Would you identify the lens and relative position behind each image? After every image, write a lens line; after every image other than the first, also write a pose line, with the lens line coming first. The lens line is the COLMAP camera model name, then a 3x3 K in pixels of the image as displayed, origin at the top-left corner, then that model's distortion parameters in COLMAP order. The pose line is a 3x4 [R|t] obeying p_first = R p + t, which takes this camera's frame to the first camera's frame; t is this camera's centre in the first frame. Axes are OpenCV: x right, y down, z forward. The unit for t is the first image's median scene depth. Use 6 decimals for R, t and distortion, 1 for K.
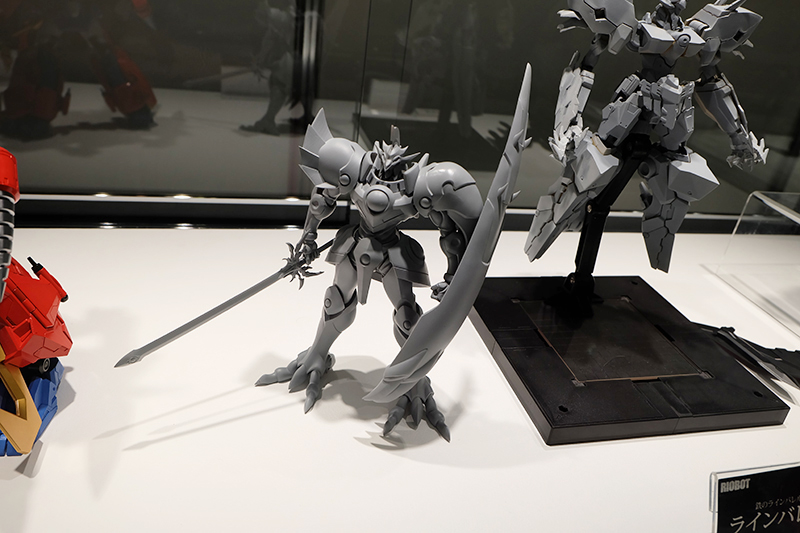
lens RADIAL K [[625.2, 0, 399.9], [0, 625.2, 265.9], [0, 0, 1]] dist [-0.006324, 0.006137]
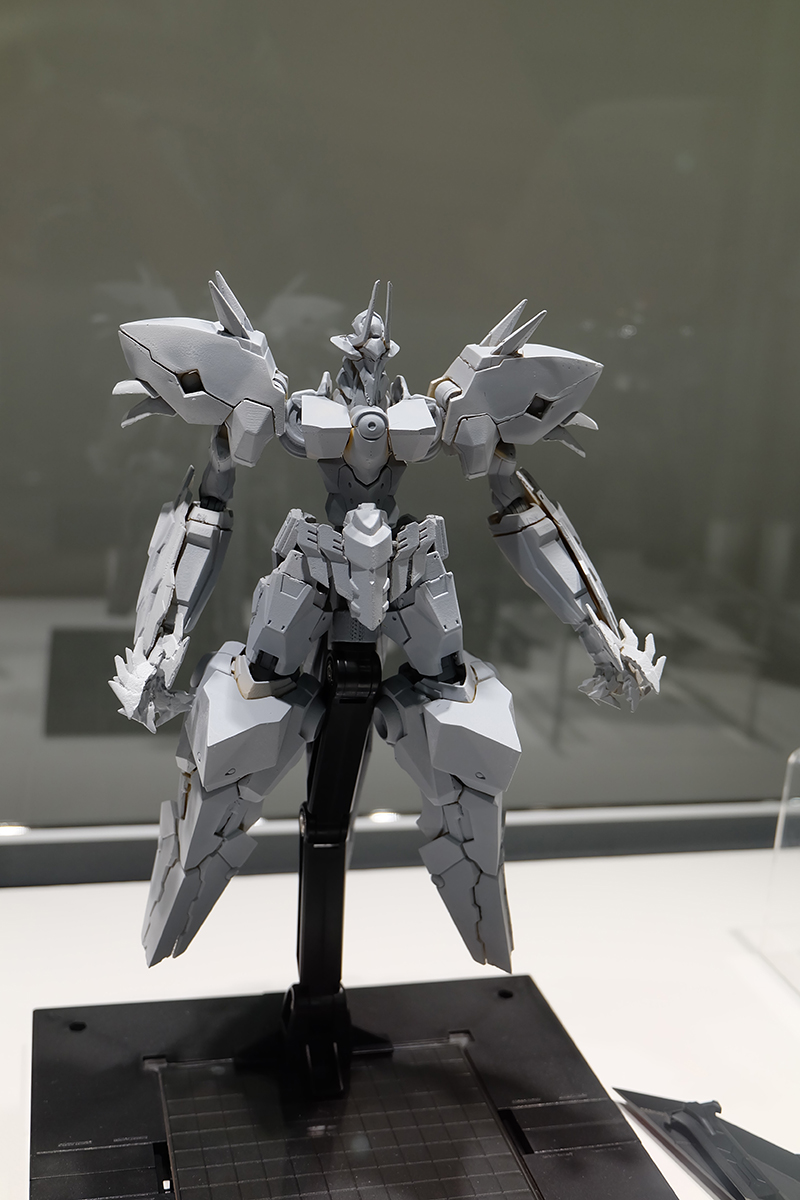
lens RADIAL K [[1269.0, 0, 399.7], [0, 1269.0, 600.4], [0, 0, 1]] dist [-0.008295, 0.000000]
pose [[0.997597, -0.065656, -0.022141, 0.448781], [0.058429, 0.968893, -0.240483, -0.032623], [0.037242, 0.238611, 0.970401, 0.171840]]
